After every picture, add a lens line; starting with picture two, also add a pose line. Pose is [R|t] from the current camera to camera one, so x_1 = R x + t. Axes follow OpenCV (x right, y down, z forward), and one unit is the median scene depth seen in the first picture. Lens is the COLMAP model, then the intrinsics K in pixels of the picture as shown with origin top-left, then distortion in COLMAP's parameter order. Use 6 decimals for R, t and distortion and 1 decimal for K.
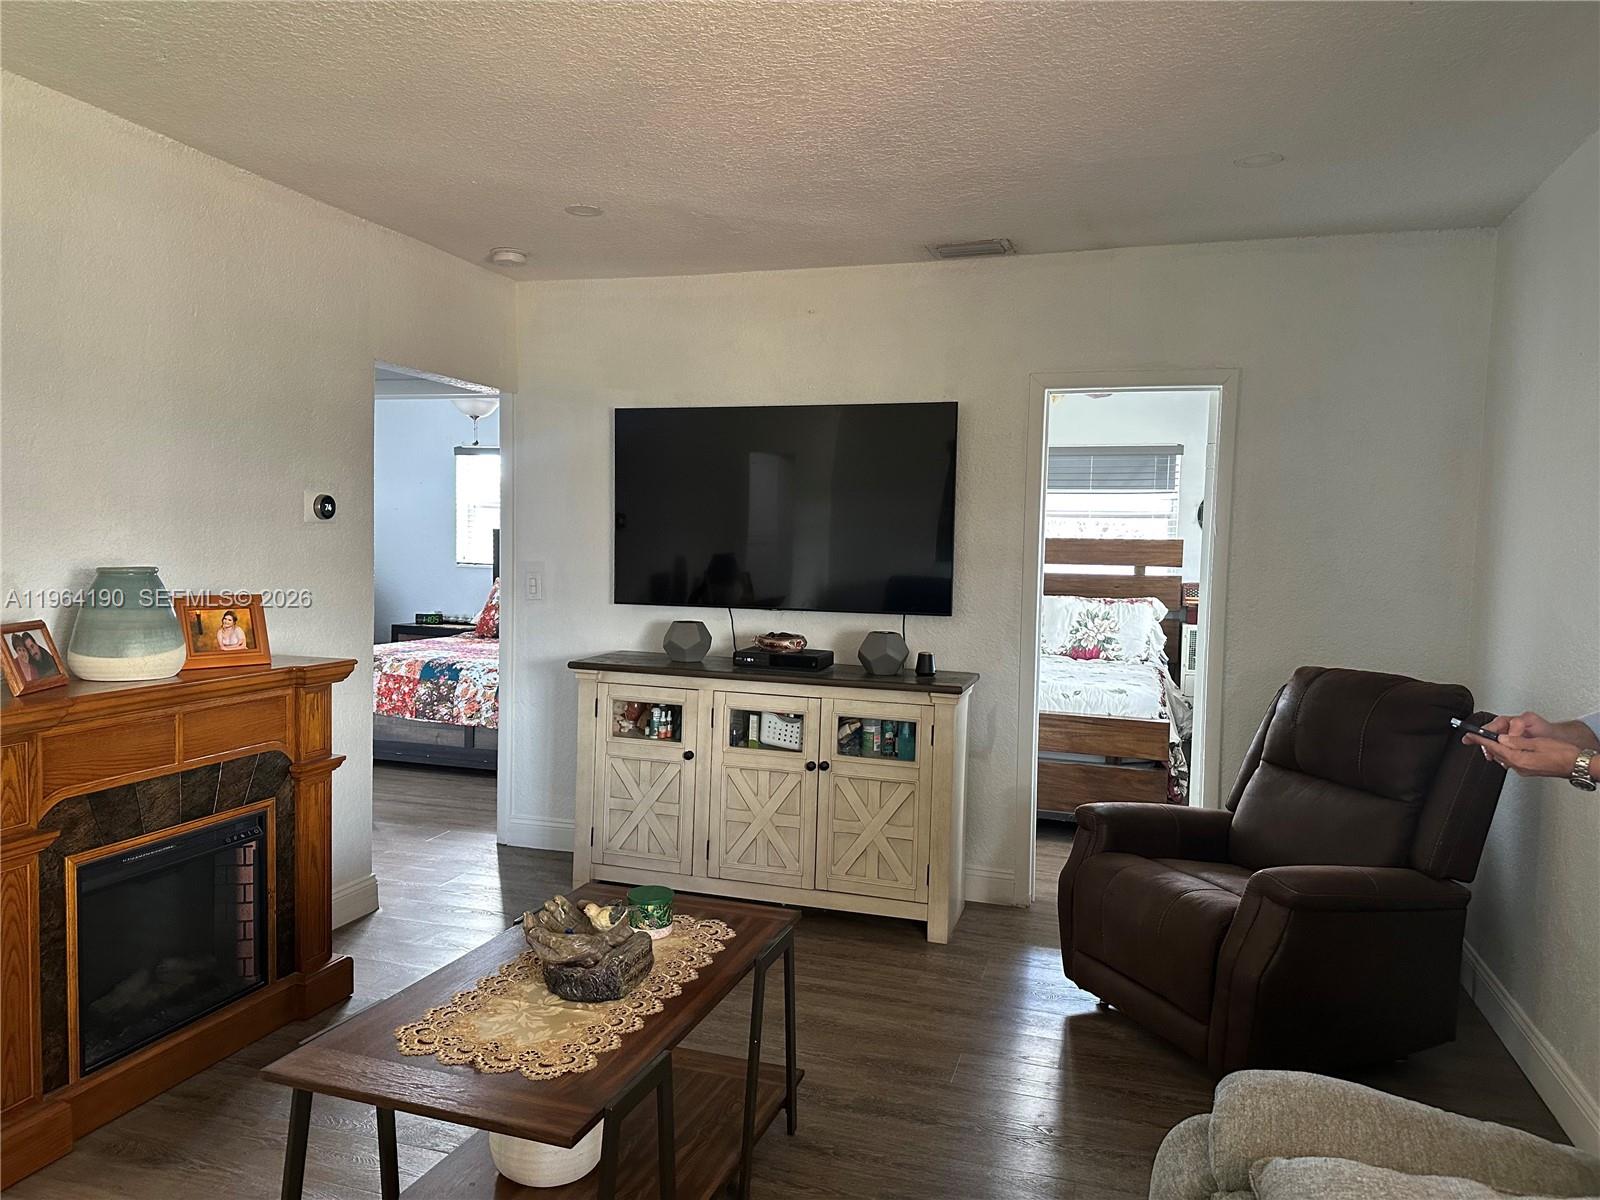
lens RADIAL K [[1121.8, 0, 789.7], [0, 1121.8, 597.7], [0, 0, 1]] dist [0.175865, -0.328014]
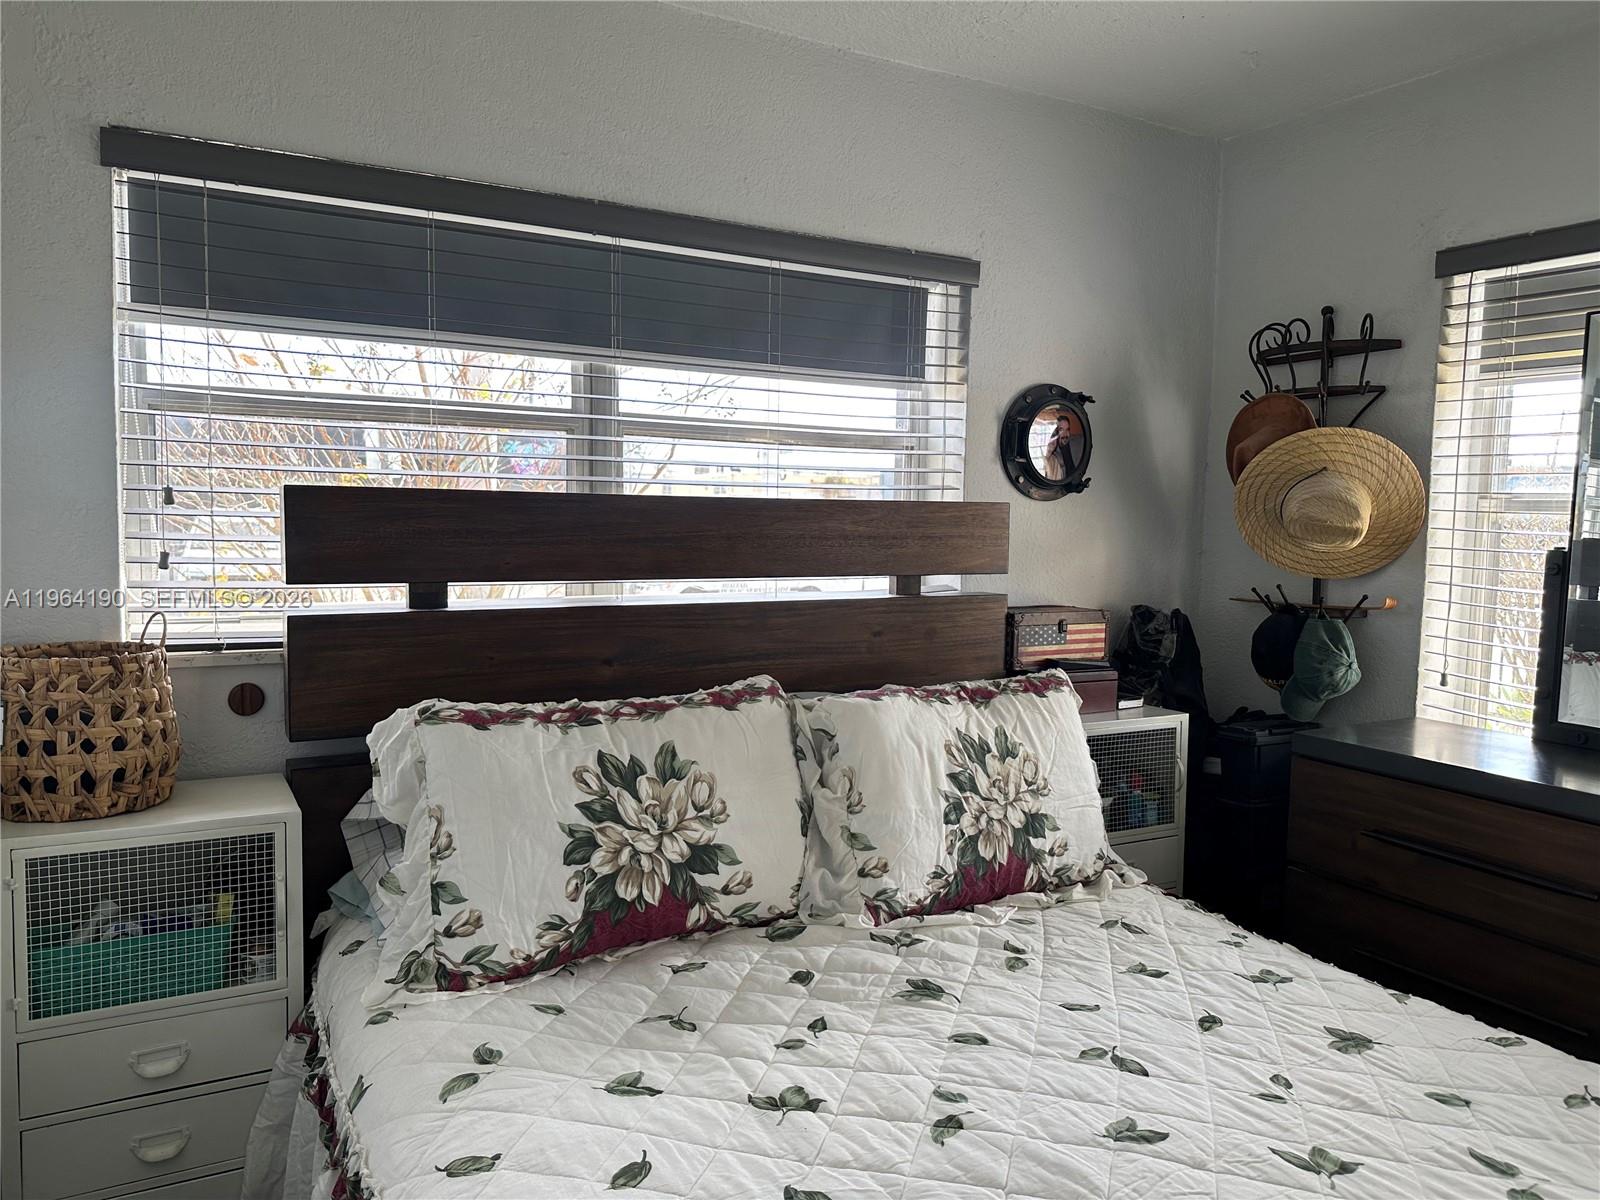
lens RADIAL K [[1136.2, 0, 791.1], [0, 1136.2, 582.3], [0, 0, 1]] dist [0.084977, -0.093948]
pose [[0.676066, -0.060234, 0.734375, 0.009345], [0.039865, 0.998183, 0.045172, -0.073325], [-0.735762, -0.001263, 0.677239, 1.319192]]
